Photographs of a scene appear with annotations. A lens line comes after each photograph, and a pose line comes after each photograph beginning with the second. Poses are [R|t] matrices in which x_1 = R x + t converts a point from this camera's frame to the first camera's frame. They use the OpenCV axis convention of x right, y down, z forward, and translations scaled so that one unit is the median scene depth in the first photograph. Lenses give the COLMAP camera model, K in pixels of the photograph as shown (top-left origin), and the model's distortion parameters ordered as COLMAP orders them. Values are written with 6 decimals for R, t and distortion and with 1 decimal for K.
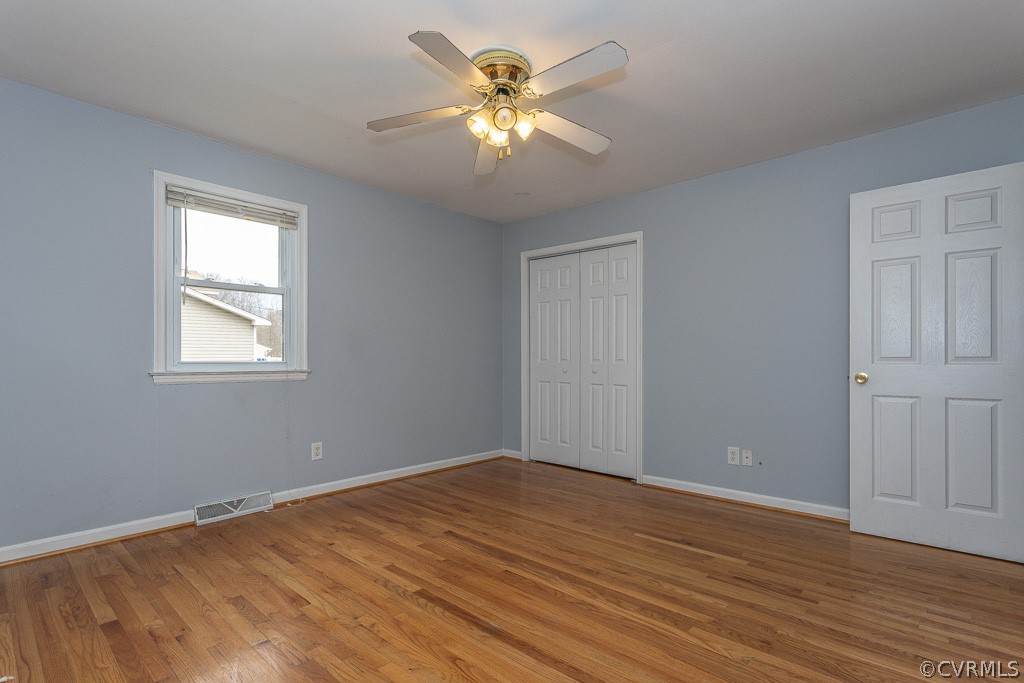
lens RADIAL K [[505.1, 0, 513.2], [0, 505.1, 357.3], [0, 0, 1]] dist [-0.001096, 0.000027]
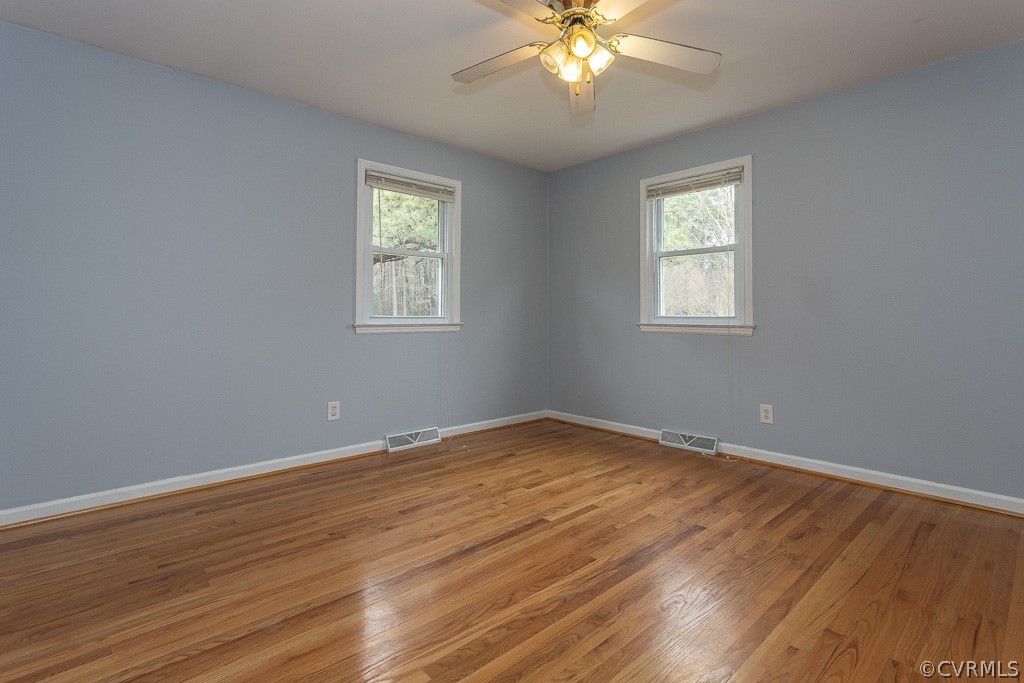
lens RADIAL K [[497.1, 0, 513.7], [0, 497.1, 310.0], [0, 0, 1]] dist [-0.000592, 0.000132]
pose [[-0.079414, -0.002677, -0.996838, 0.825276], [0.000242, 0.999996, -0.002705, -0.003710], [0.996842, -0.000456, -0.079413, 0.904865]]
